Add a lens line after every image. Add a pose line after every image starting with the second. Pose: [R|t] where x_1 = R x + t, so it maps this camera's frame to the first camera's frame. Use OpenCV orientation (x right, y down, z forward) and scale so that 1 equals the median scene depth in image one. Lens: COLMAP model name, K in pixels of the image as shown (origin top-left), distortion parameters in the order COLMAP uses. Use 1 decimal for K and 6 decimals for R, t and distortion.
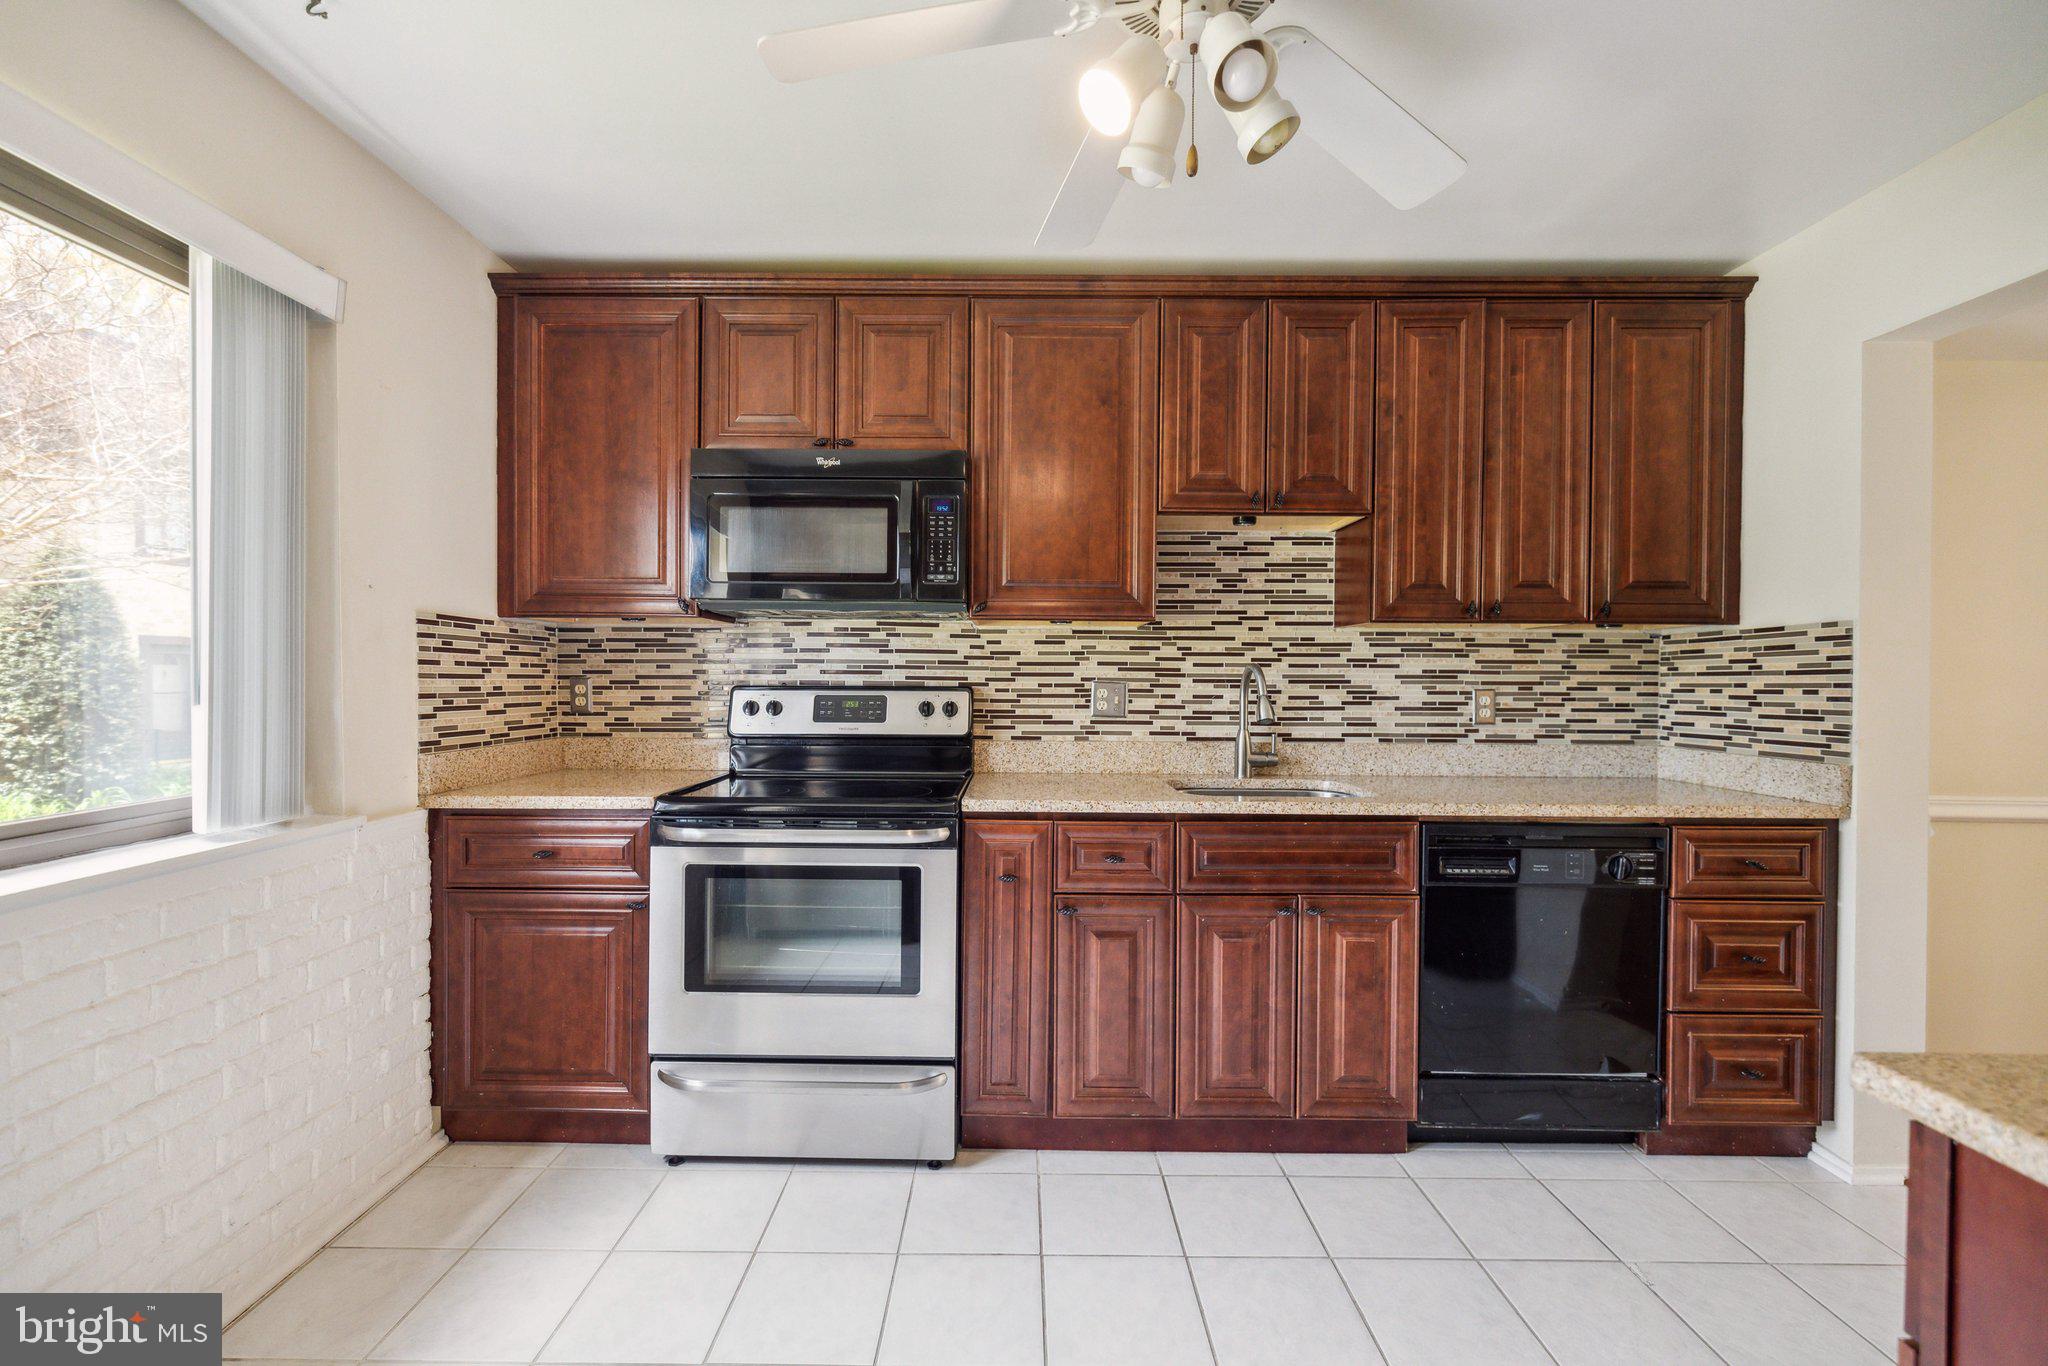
lens RADIAL K [[874.7, 0, 1010.7], [0, 874.7, 686.4], [0, 0, 1]] dist [0.001021, 0.000032]
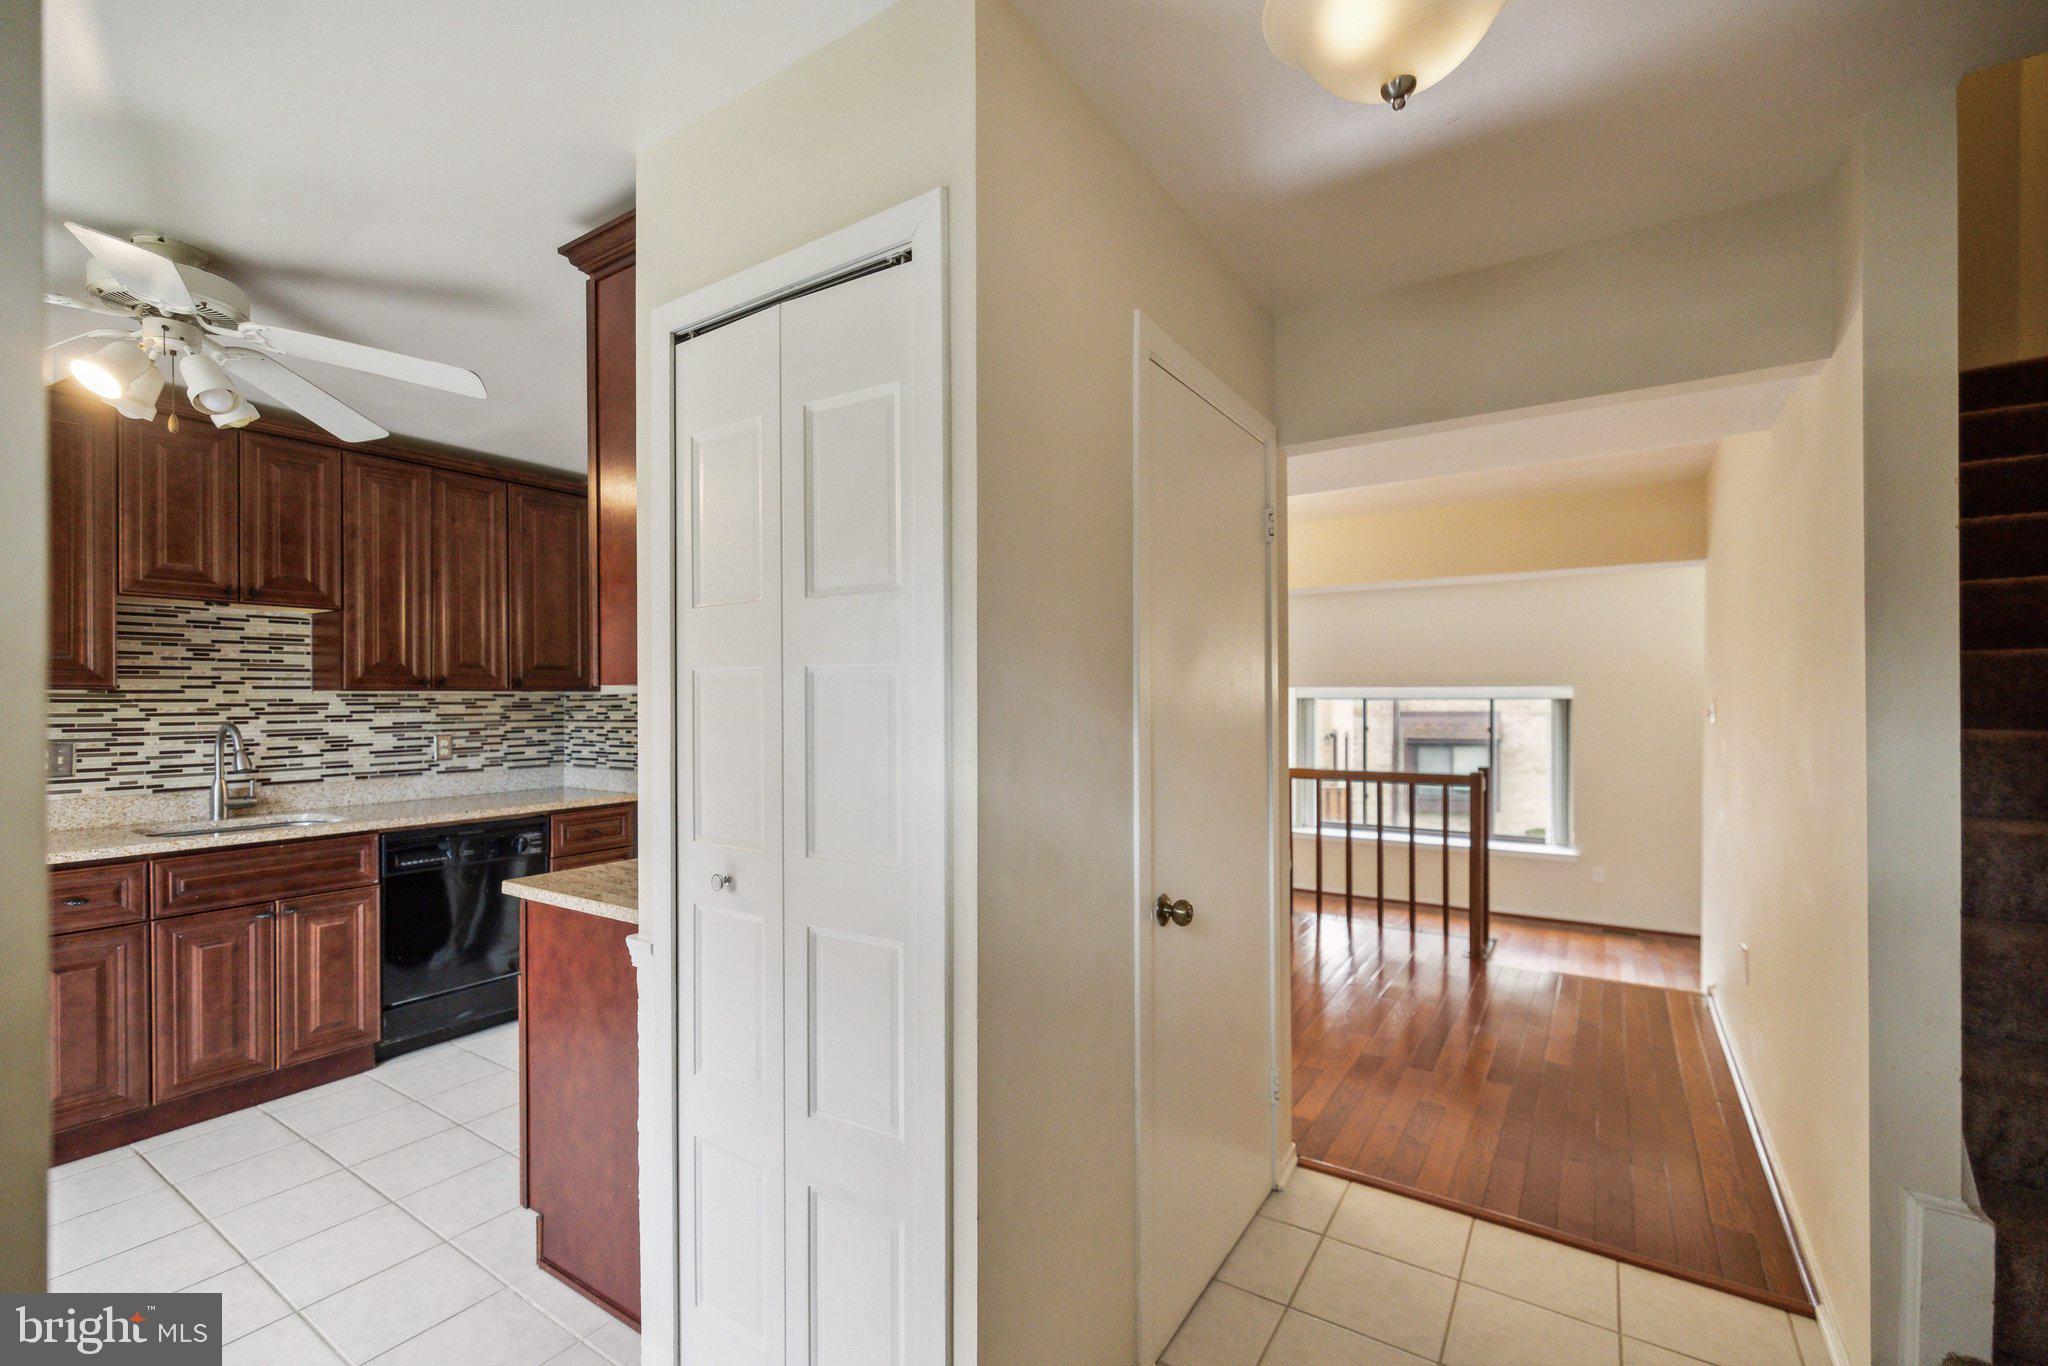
lens RADIAL K [[883.6, 0, 1013.7], [0, 883.6, 700.1], [0, 0, 1]] dist [0.000429, -0.000180]
pose [[0.544247, -0.010551, 0.838858, -0.153178], [0.016297, 0.999865, 0.002003, -0.042778], [-0.838767, 0.012581, 0.544346, -0.562700]]
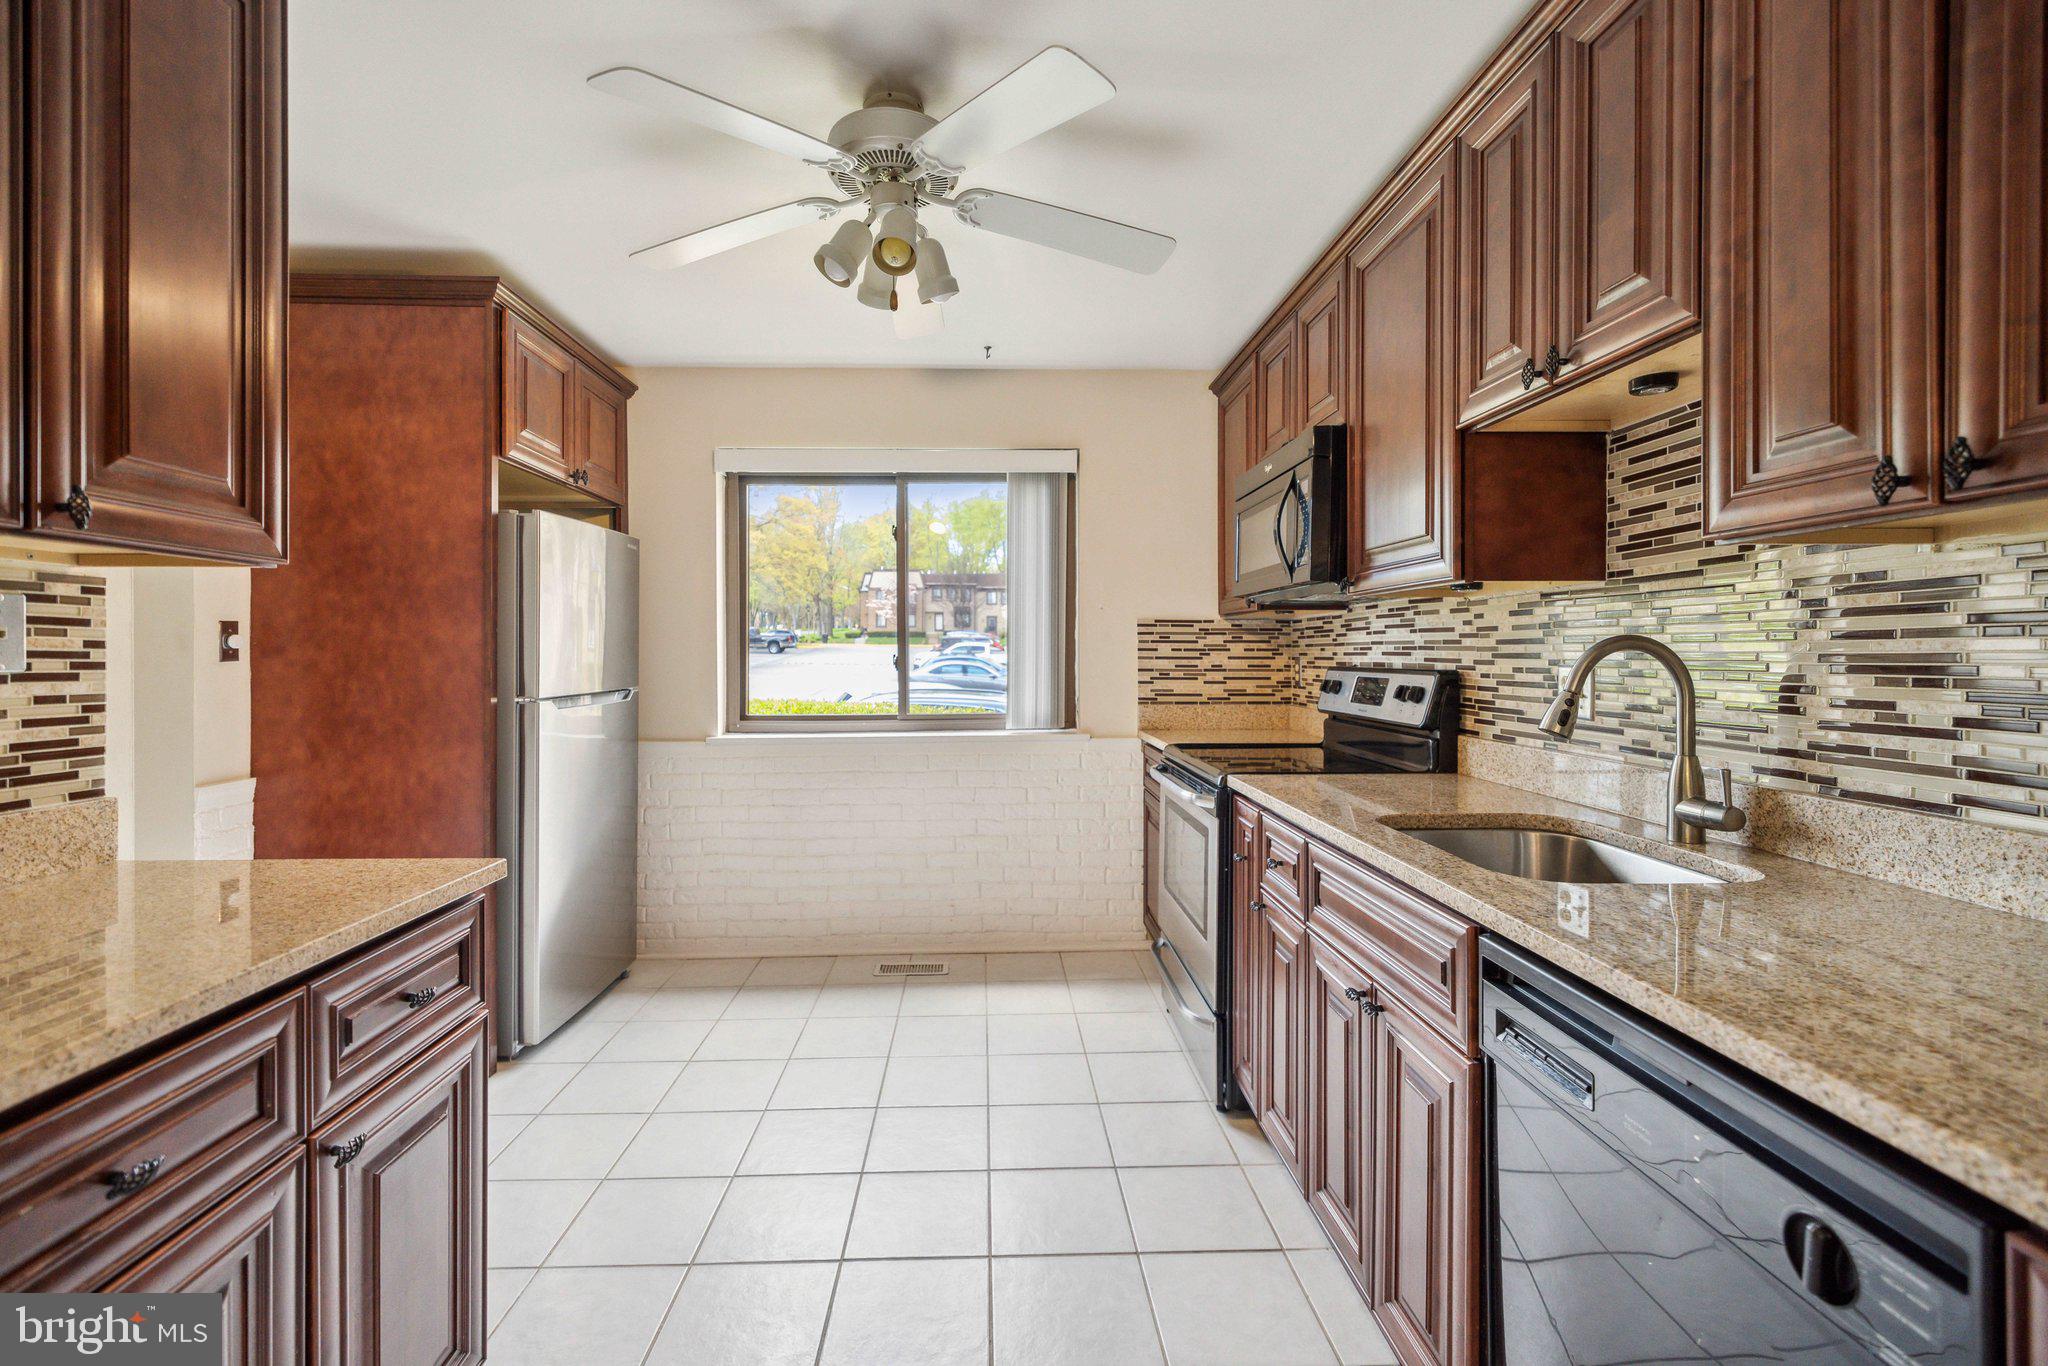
lens RADIAL K [[875.0, 0, 1008.1], [0, 875.0, 651.8], [0, 0, 1]] dist [0.000074, -0.000098]
pose [[0.043787, -0.006795, -0.999018, 0.825993], [-0.009861, 0.999925, -0.007233, -0.007571], [0.998992, 0.010168, 0.043717, 0.567849]]
